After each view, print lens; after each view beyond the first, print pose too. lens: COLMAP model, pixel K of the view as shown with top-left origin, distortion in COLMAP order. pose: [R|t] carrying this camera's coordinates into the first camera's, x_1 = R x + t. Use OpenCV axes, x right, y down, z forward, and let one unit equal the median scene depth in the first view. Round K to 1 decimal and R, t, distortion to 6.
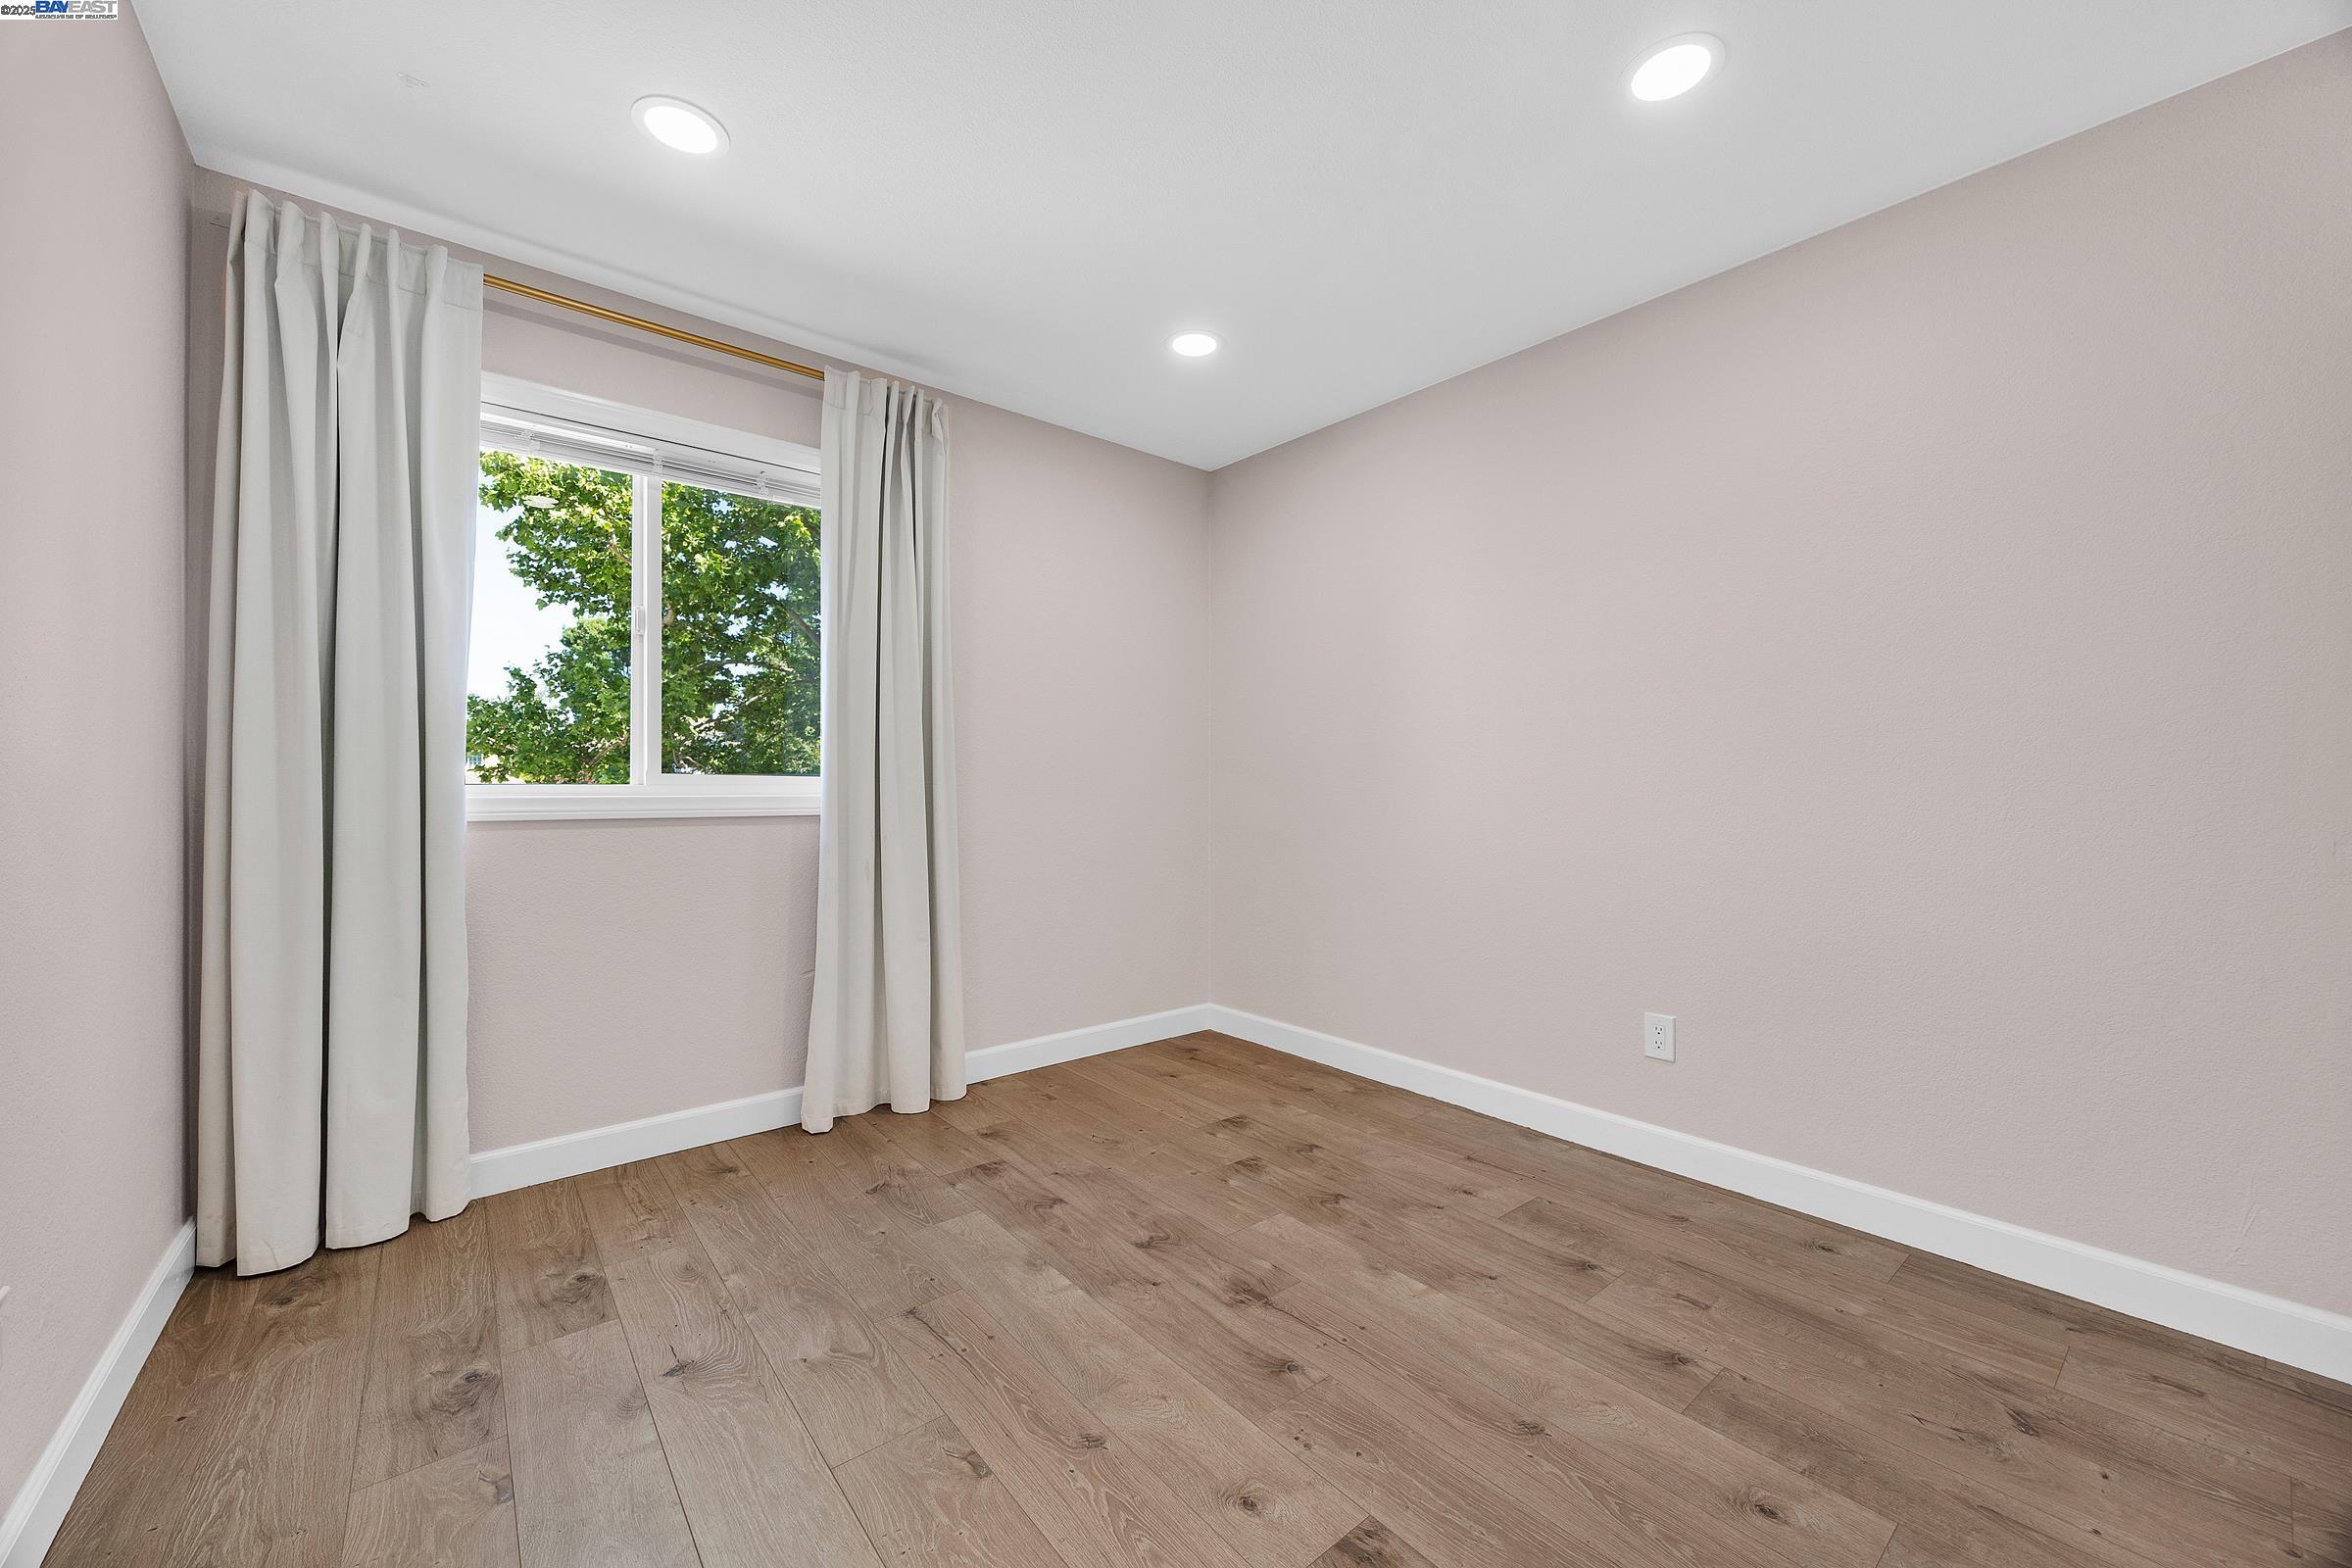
lens RADIAL K [[900.2, 0, 1175.8], [0, 900.2, 791.3], [0, 0, 1]] dist [0.002957, 0.000085]
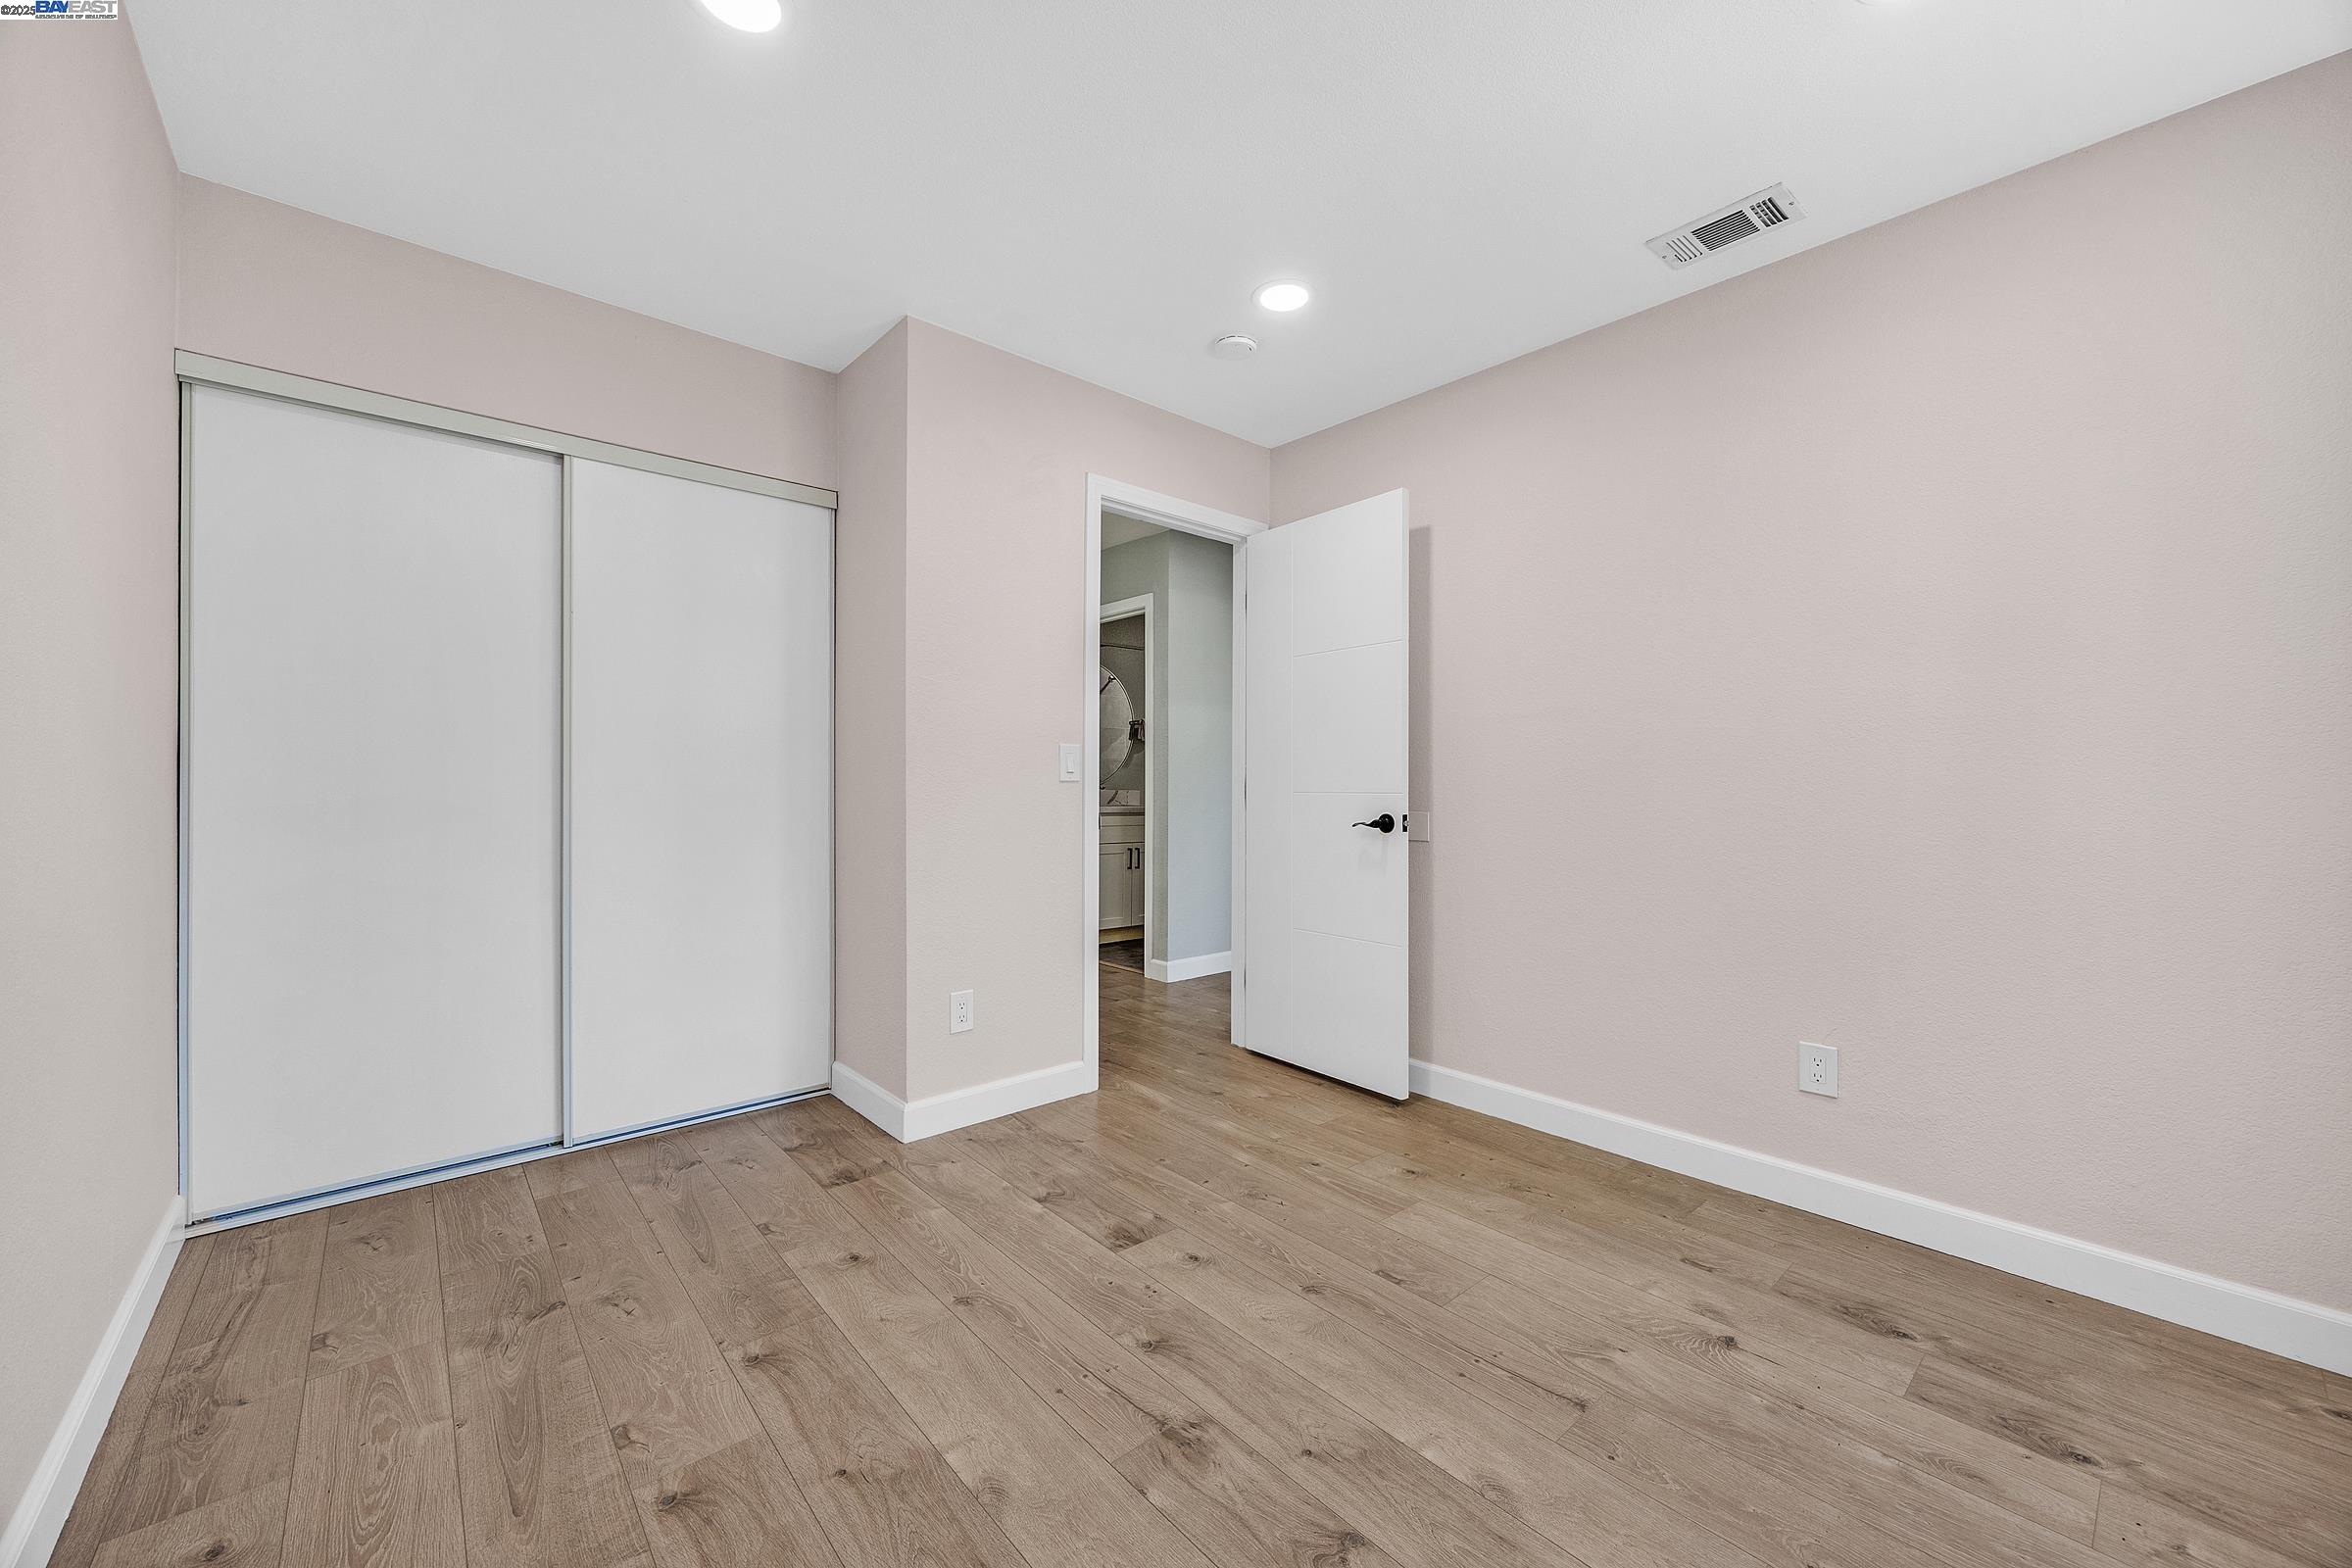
lens RADIAL K [[900.2, 0, 1173.6], [0, 900.2, 776.9], [0, 0, 1]] dist [0.002957, 0.000085]
pose [[-0.999488, -0.008128, -0.030961, 0.128045], [-0.008106, 0.999967, -0.000838, -0.013892], [0.030966, -0.000587, -0.999520, 1.916033]]
